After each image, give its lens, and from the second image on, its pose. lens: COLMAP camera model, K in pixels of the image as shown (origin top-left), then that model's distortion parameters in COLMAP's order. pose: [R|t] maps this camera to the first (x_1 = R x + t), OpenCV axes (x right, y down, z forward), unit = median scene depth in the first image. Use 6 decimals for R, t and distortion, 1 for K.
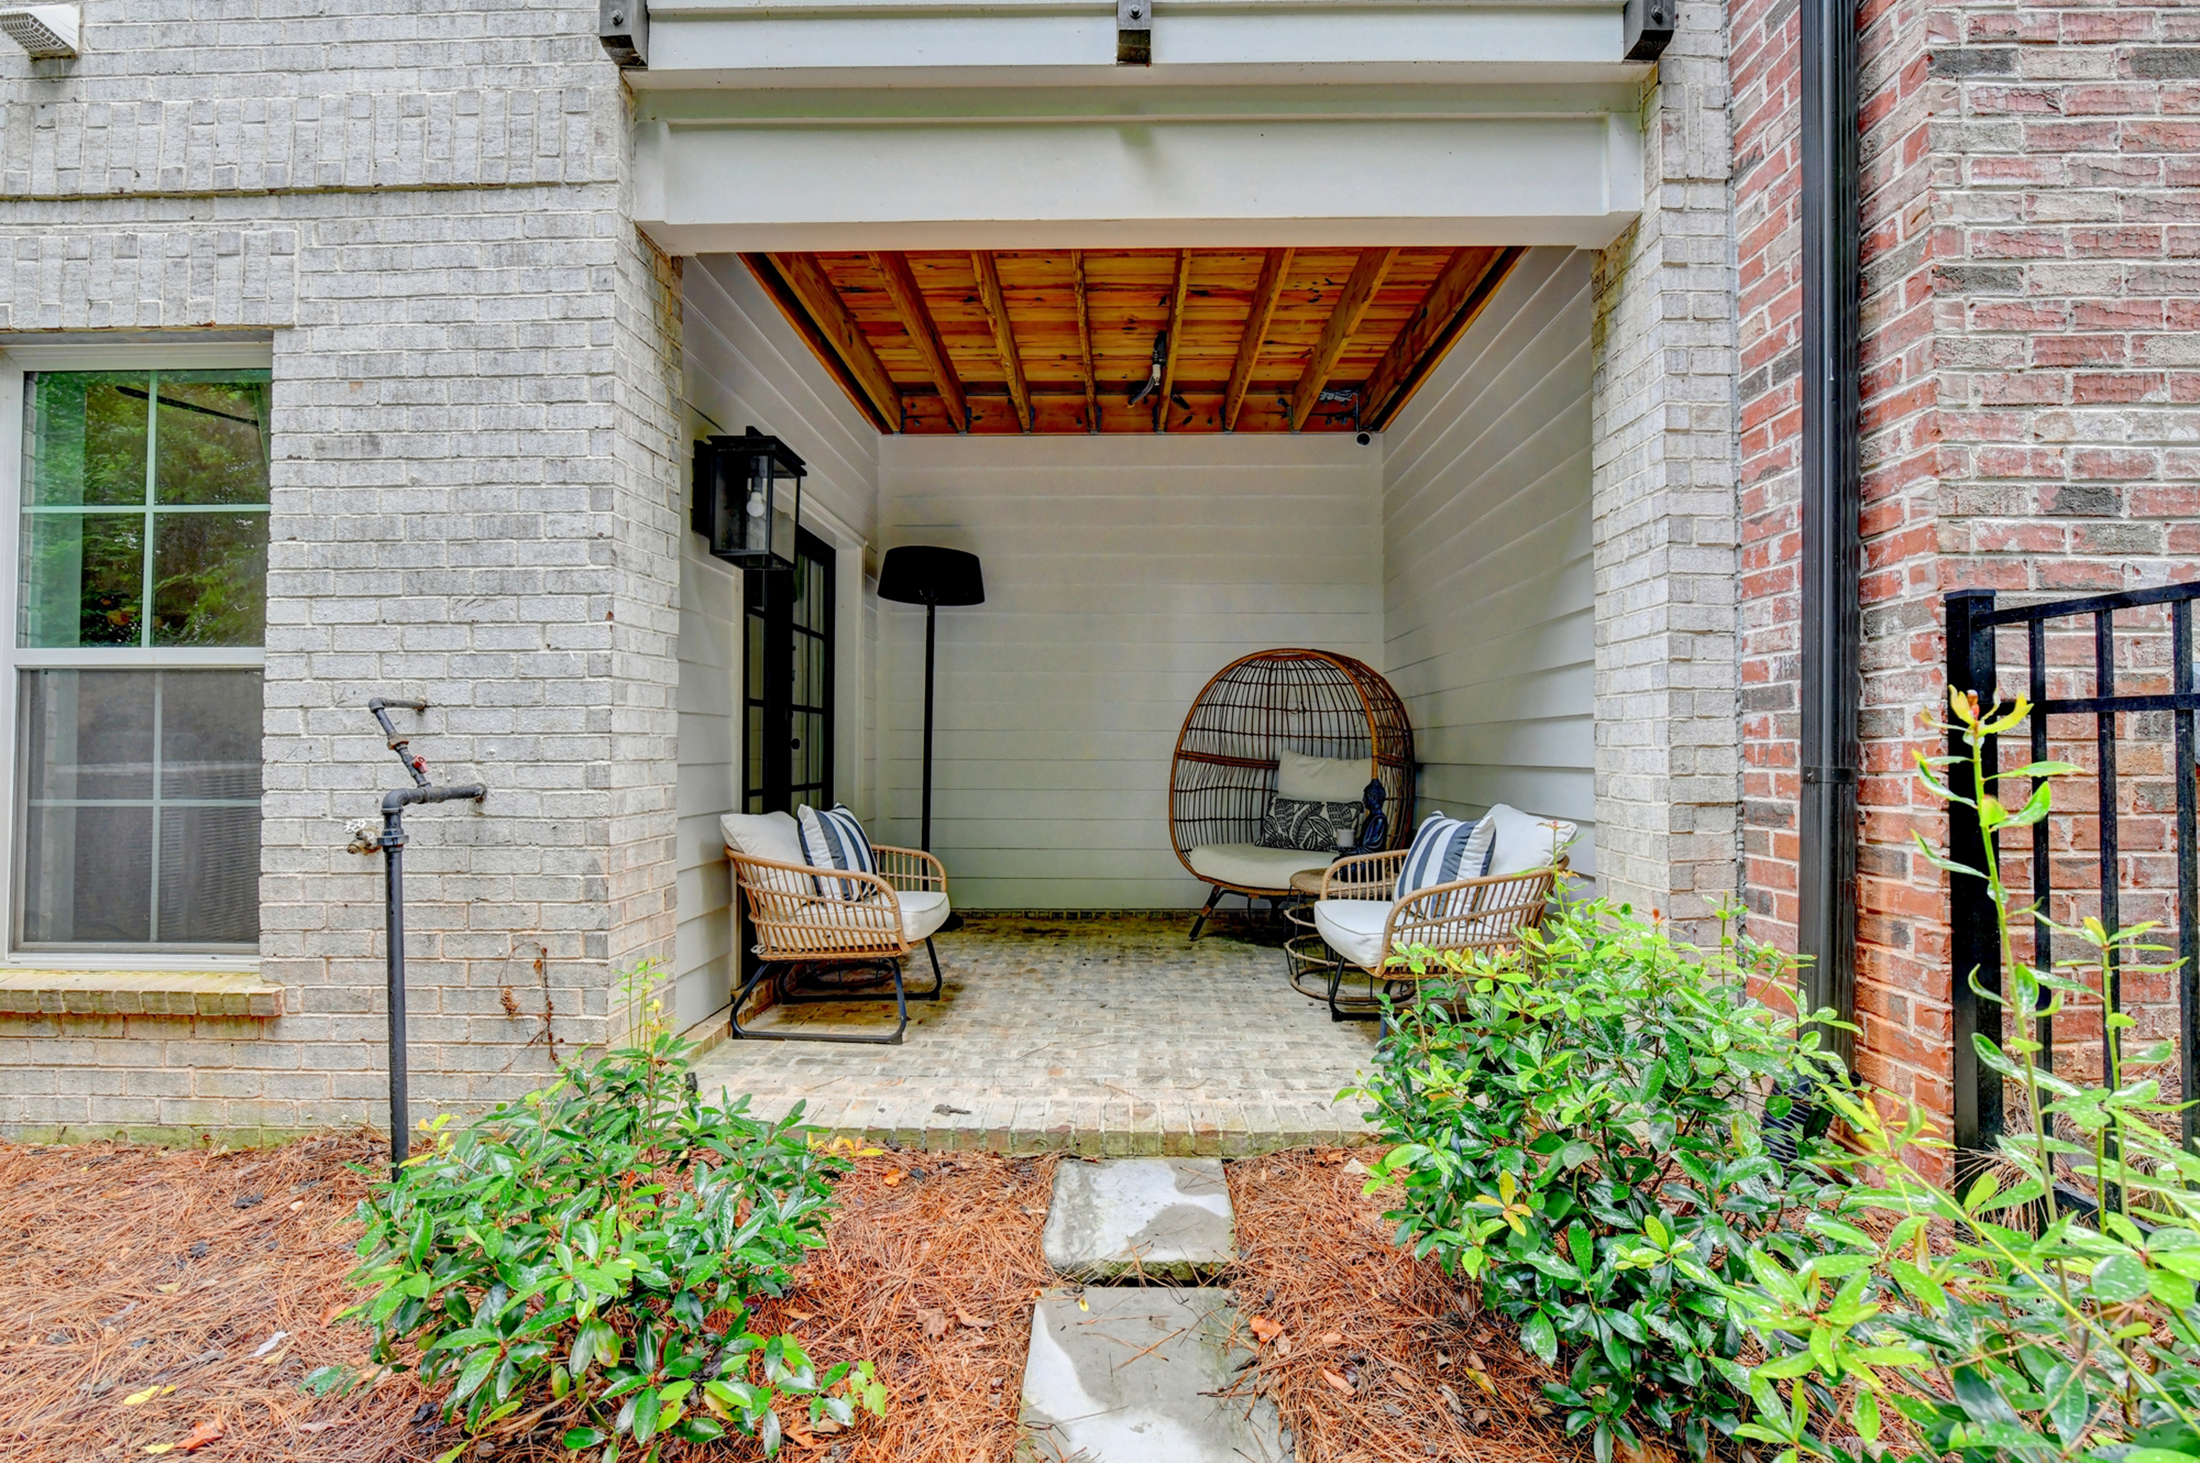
lens RADIAL K [[872.5, 0, 1110.7], [0, 872.5, 732.1], [0, 0, 1]] dist [-0.009302, 0.000110]
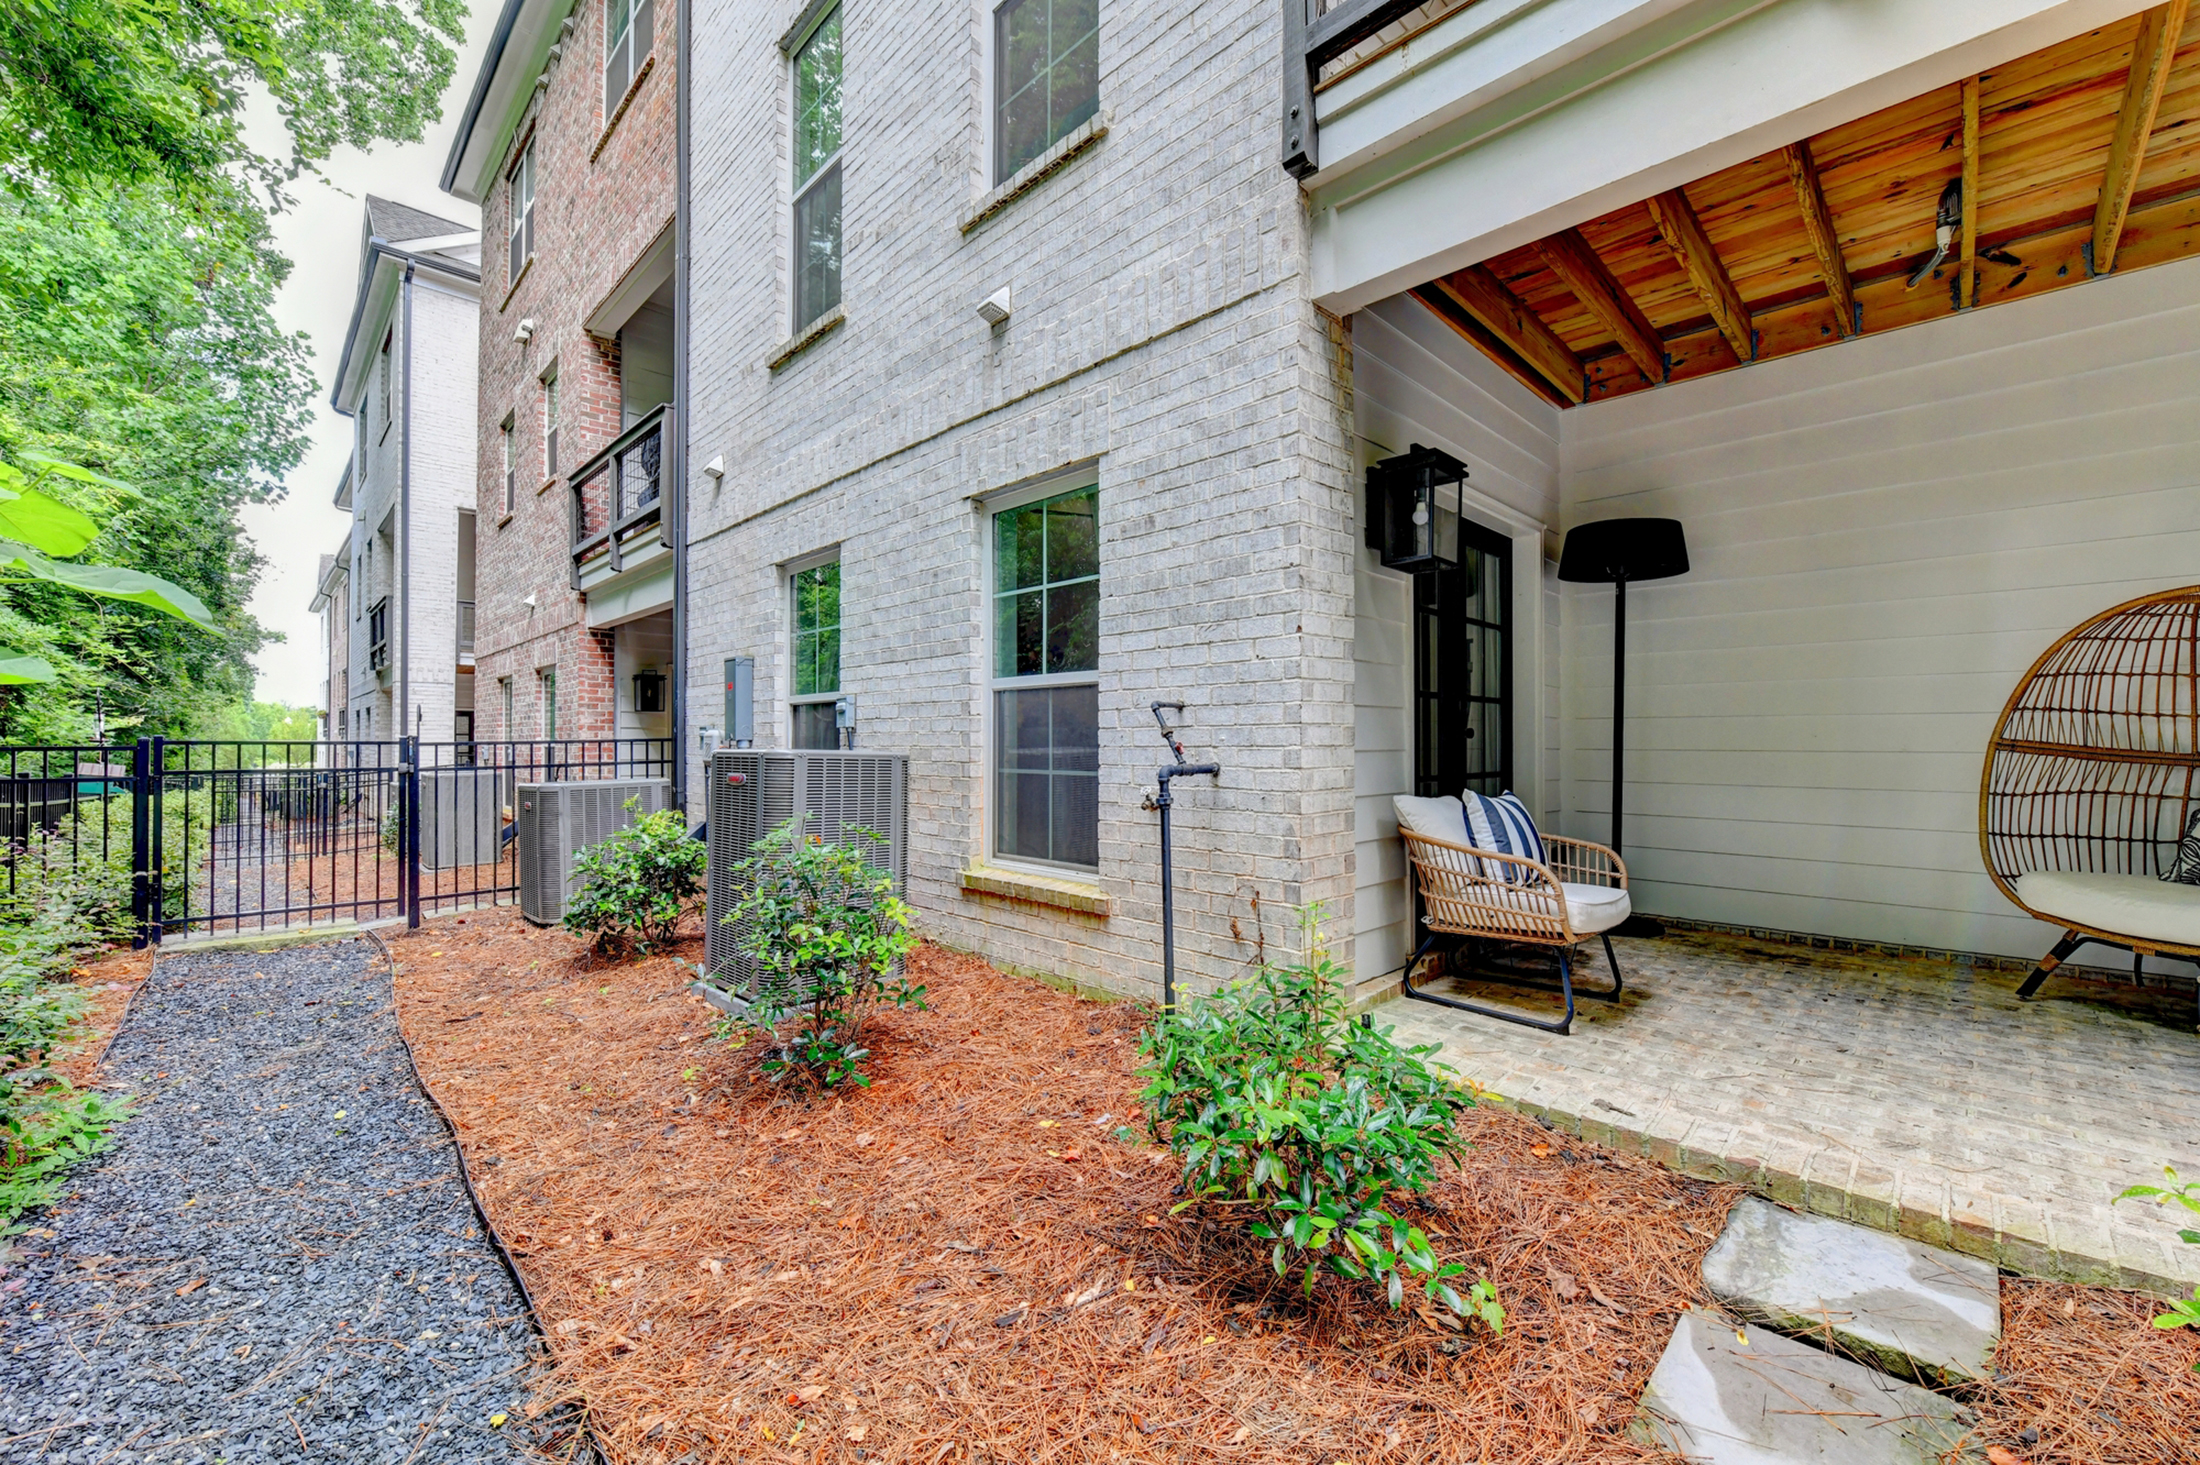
lens RADIAL K [[872.5, 0, 1110.7], [0, 872.5, 733.1], [0, 0, 1]] dist [-0.009302, 0.000110]
pose [[0.718627, -0.007749, -0.695352, 0.090296], [0.013949, 0.999897, 0.003273, 0.006729], [0.695256, -0.012051, 0.718661, -0.076472]]
